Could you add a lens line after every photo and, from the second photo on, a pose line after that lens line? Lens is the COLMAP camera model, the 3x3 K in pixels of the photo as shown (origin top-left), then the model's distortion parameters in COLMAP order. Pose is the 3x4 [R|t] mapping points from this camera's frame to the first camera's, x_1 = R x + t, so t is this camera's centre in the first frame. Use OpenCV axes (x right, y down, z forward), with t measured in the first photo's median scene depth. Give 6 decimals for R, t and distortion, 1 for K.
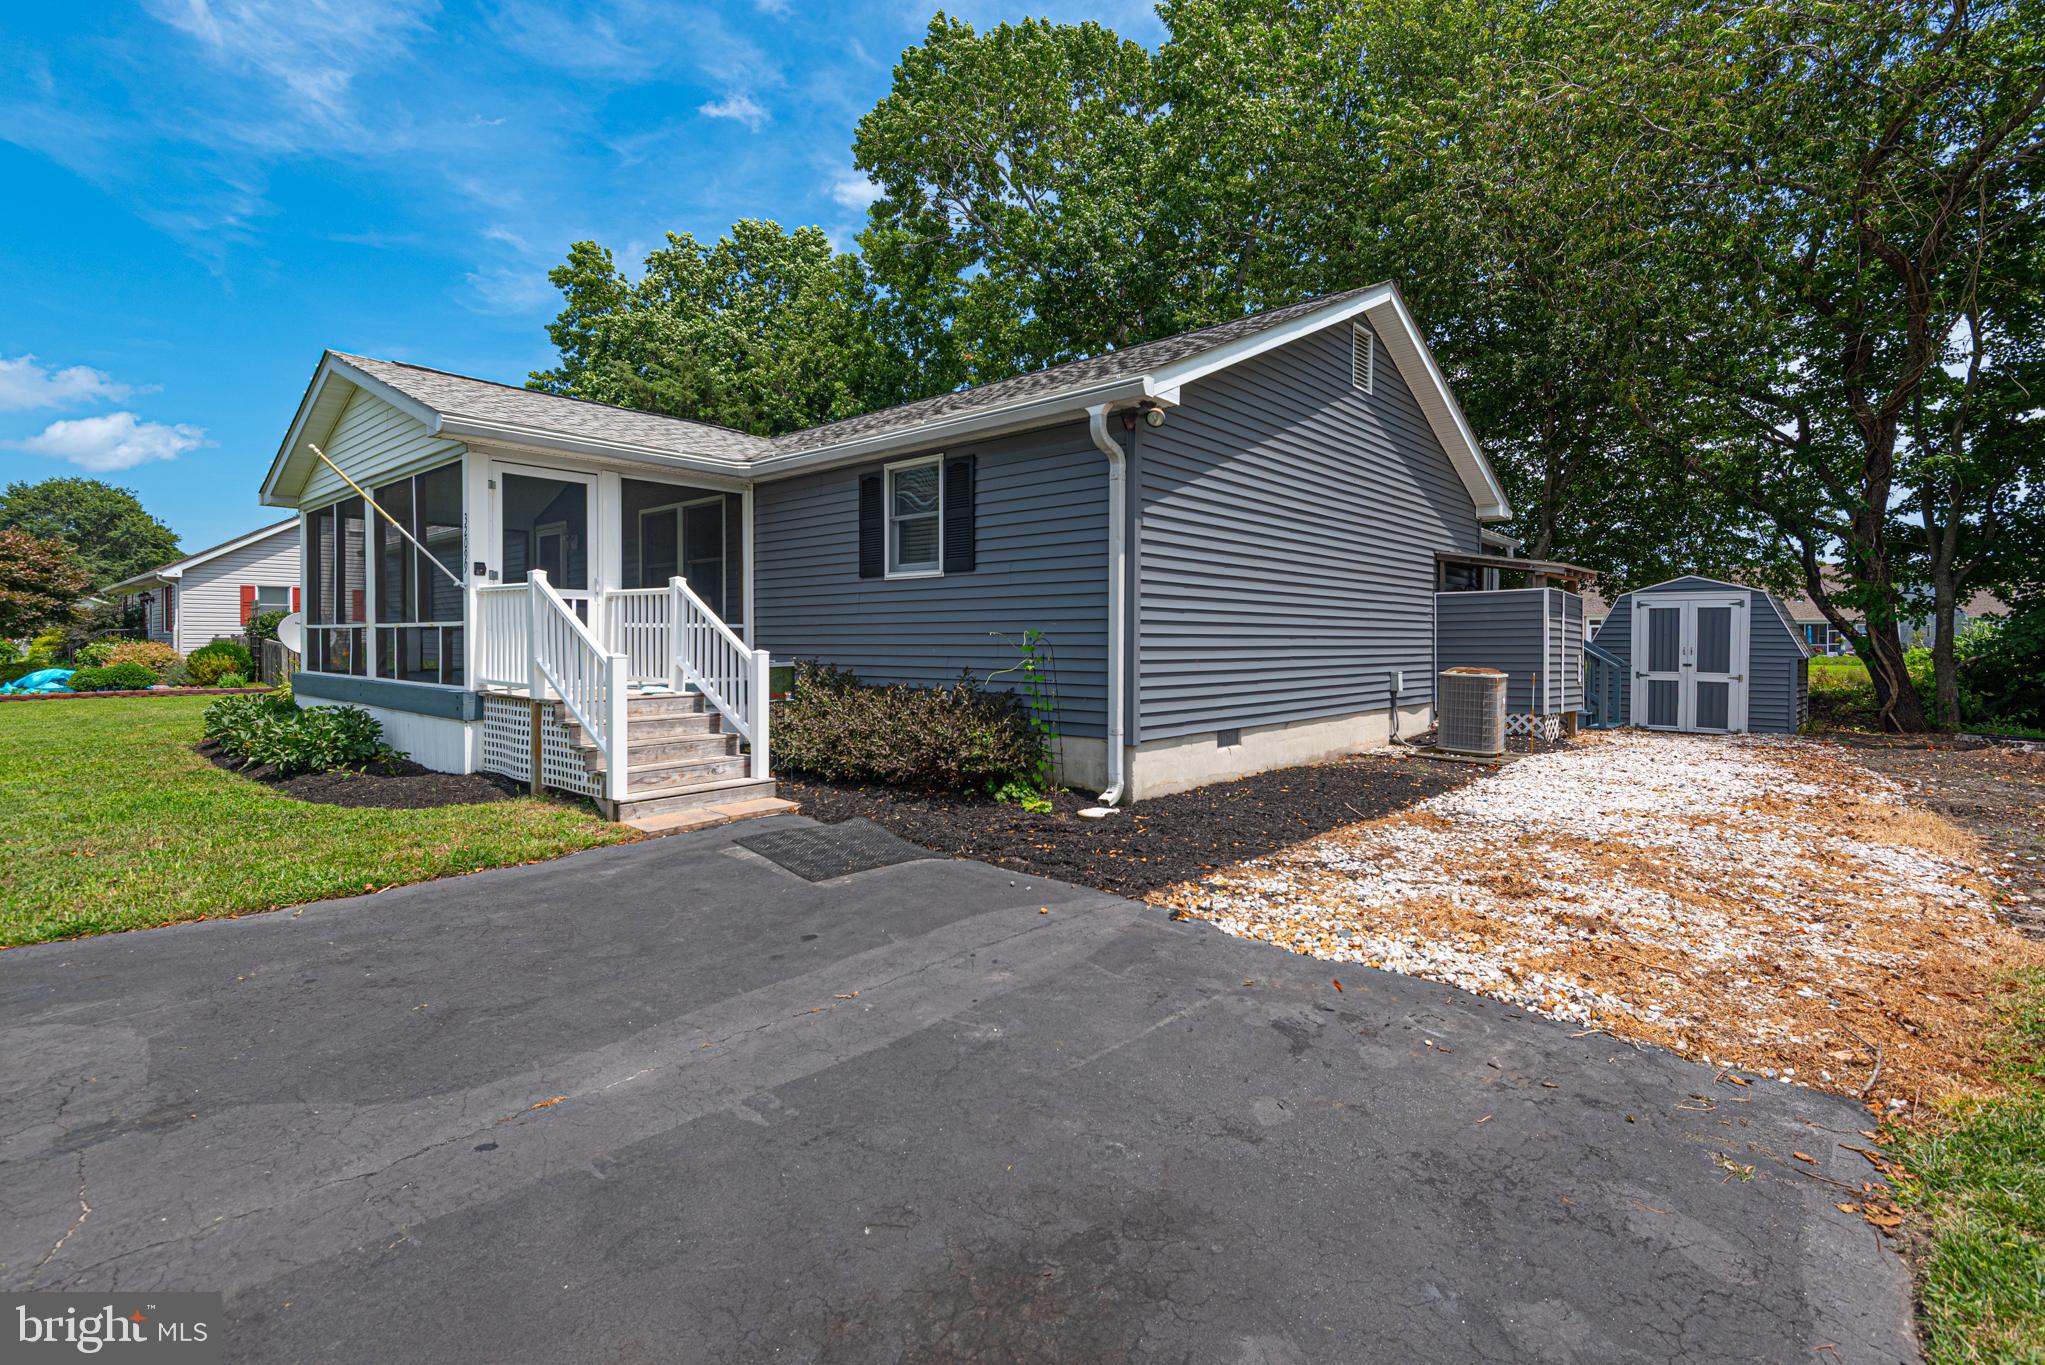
lens RADIAL K [[931.7, 0, 1008.0], [0, 931.7, 679.0], [0, 0, 1]] dist [0.001122, -0.011494]
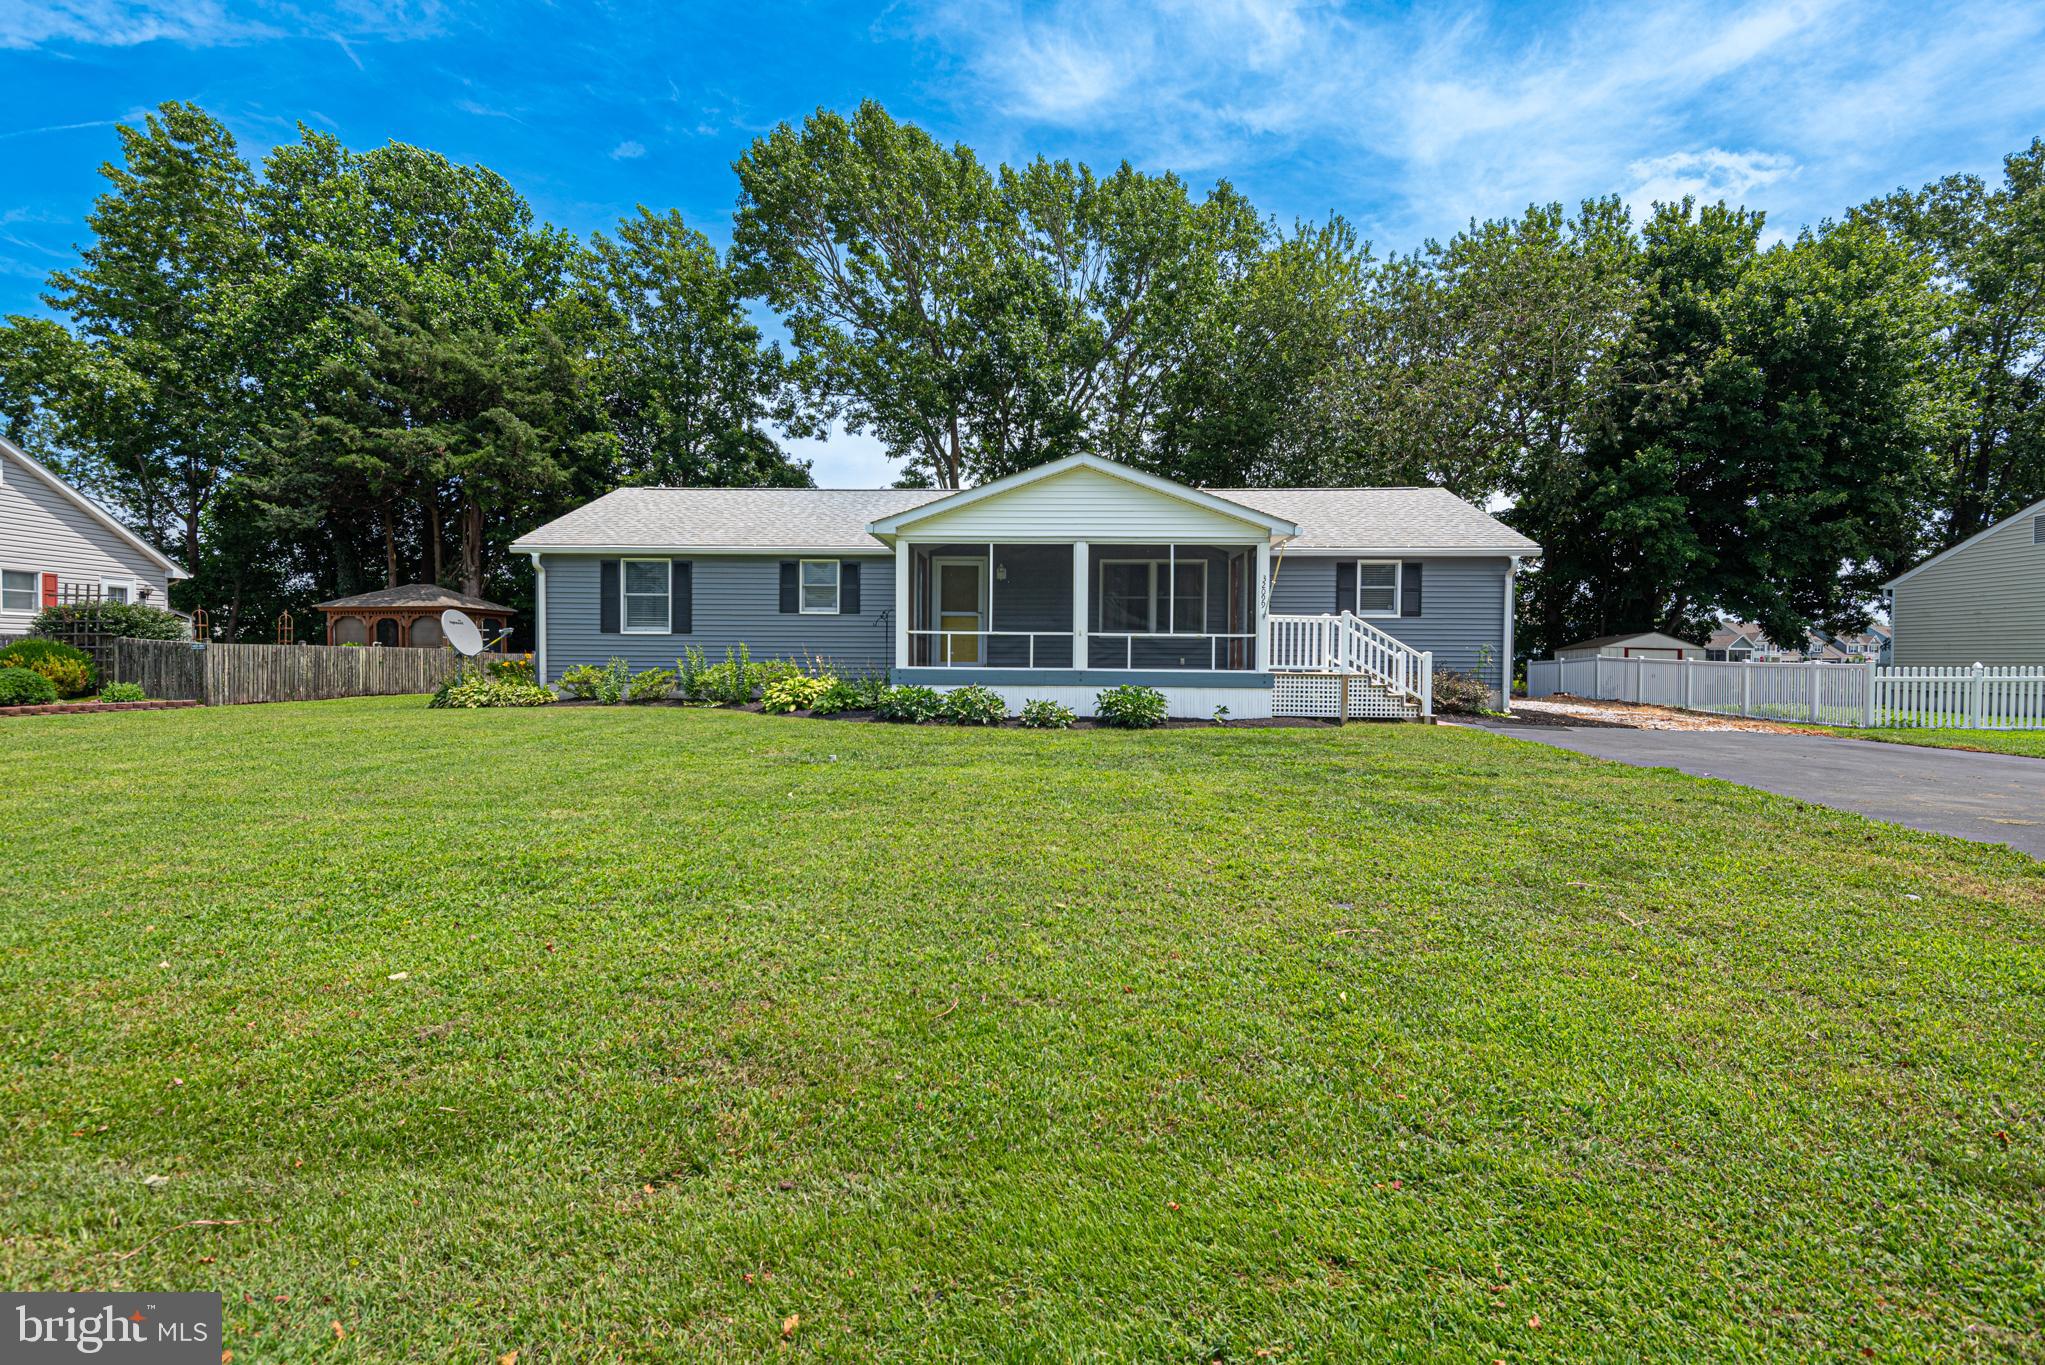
lens RADIAL K [[947.2, 0, 1016.4], [0, 947.2, 672.2], [0, 0, 1]] dist [-0.000310, -0.000971]
pose [[0.770658, -0.001647, 0.637247, -1.405965], [0.016219, 0.999723, -0.017031, 0.023066], [-0.637043, 0.023460, 0.770471, -0.061290]]
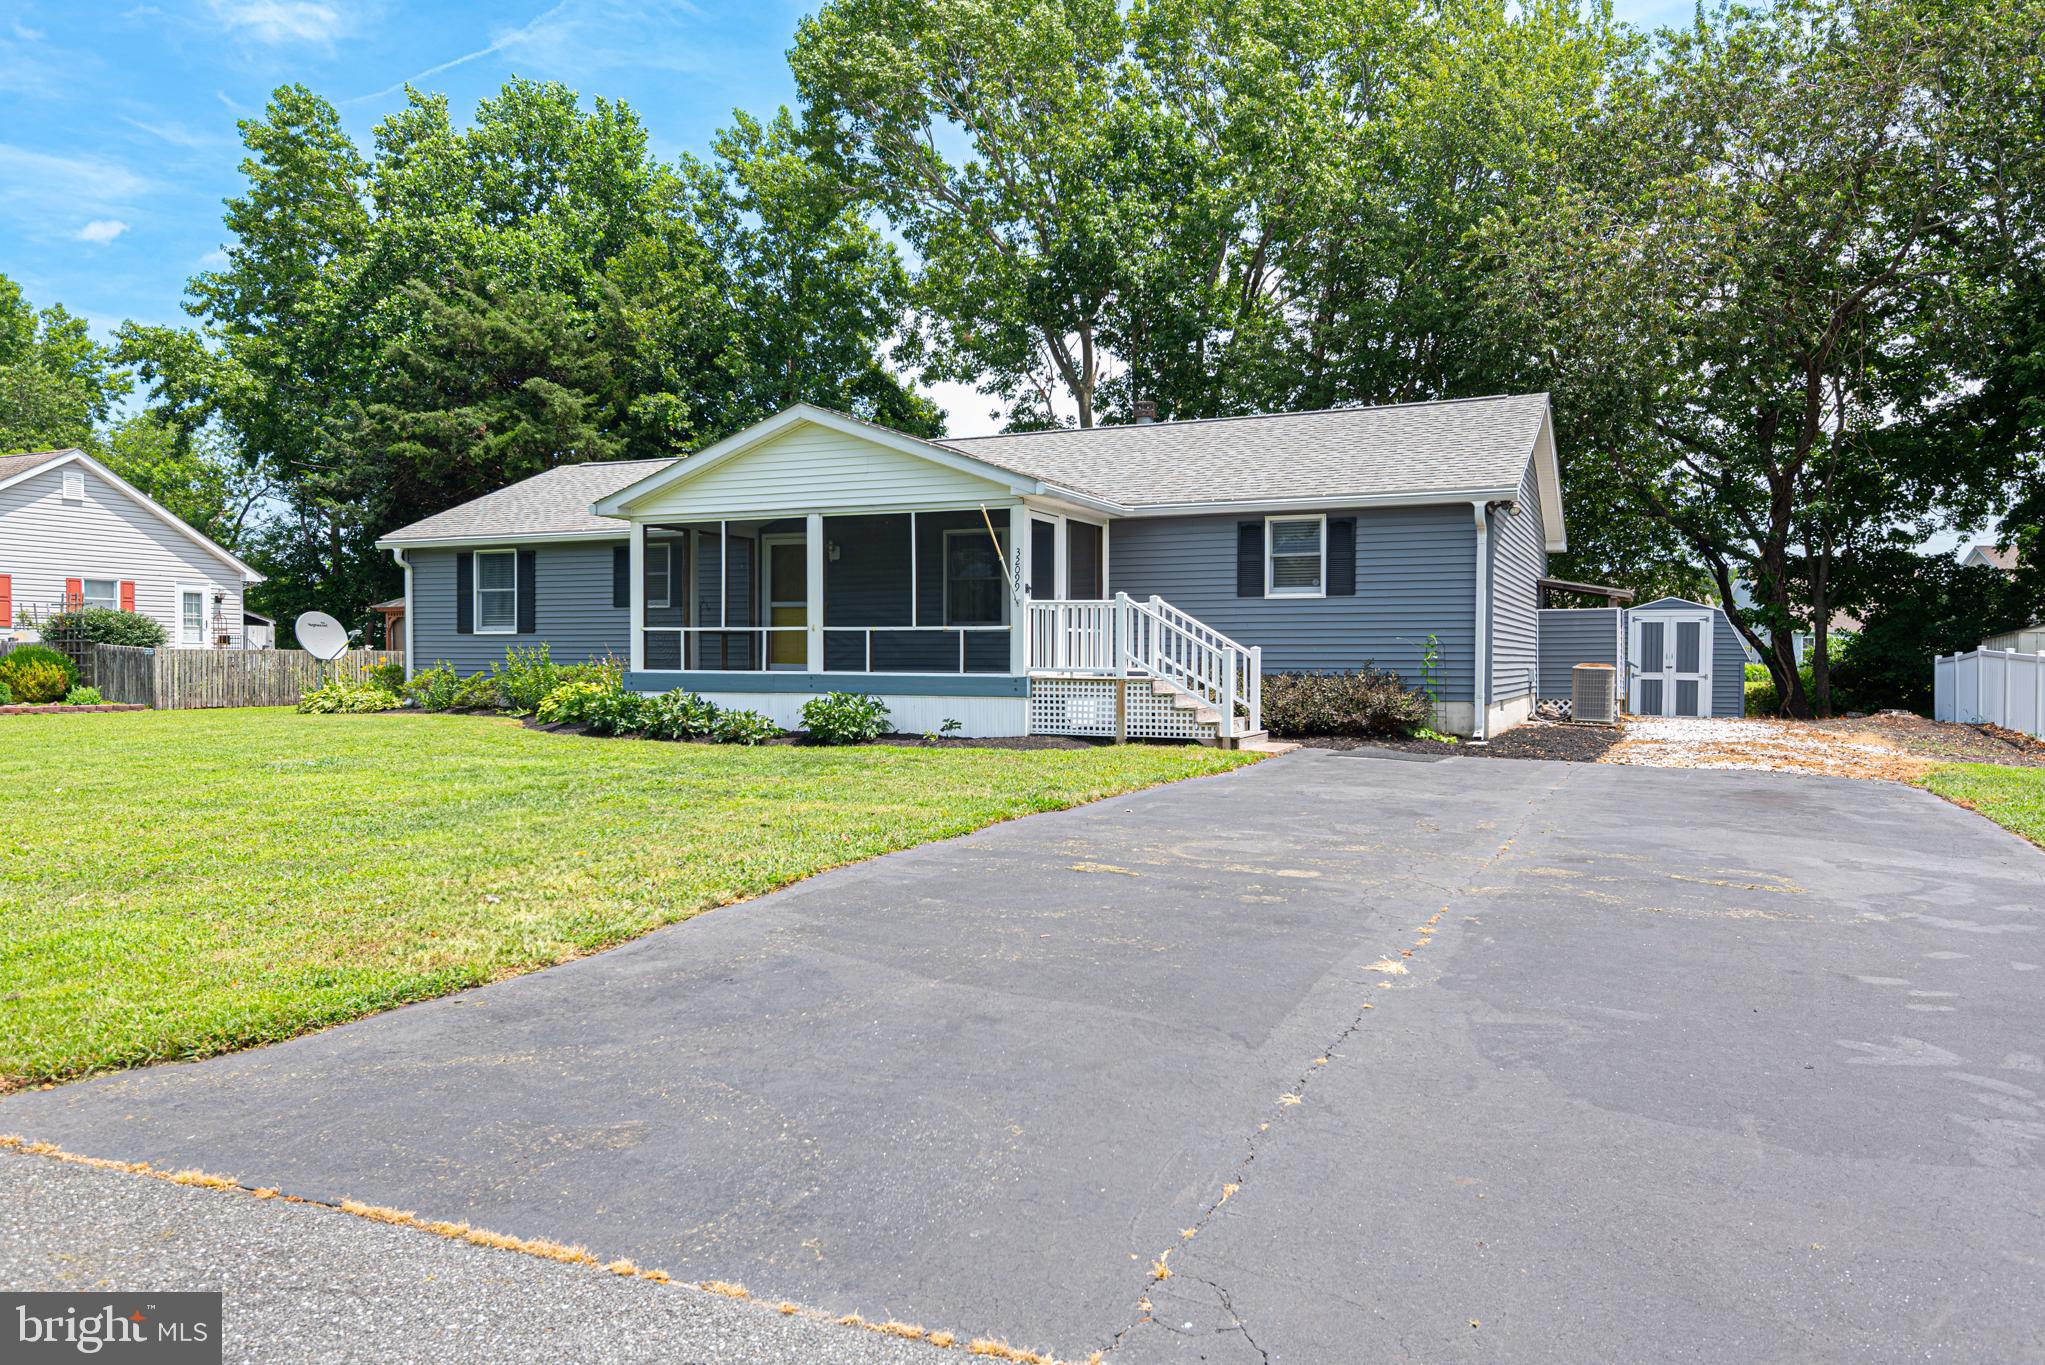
lens RADIAL K [[1360.9, 0, 1022.5], [0, 1360.9, 682.5], [0, 0, 1]] dist [0.001148, 0.000318]
pose [[0.953986, -0.002474, 0.299840, -0.778437], [0.008569, 0.999782, -0.019017, 0.039412], [-0.299728, 0.020711, 0.953800, -0.594891]]
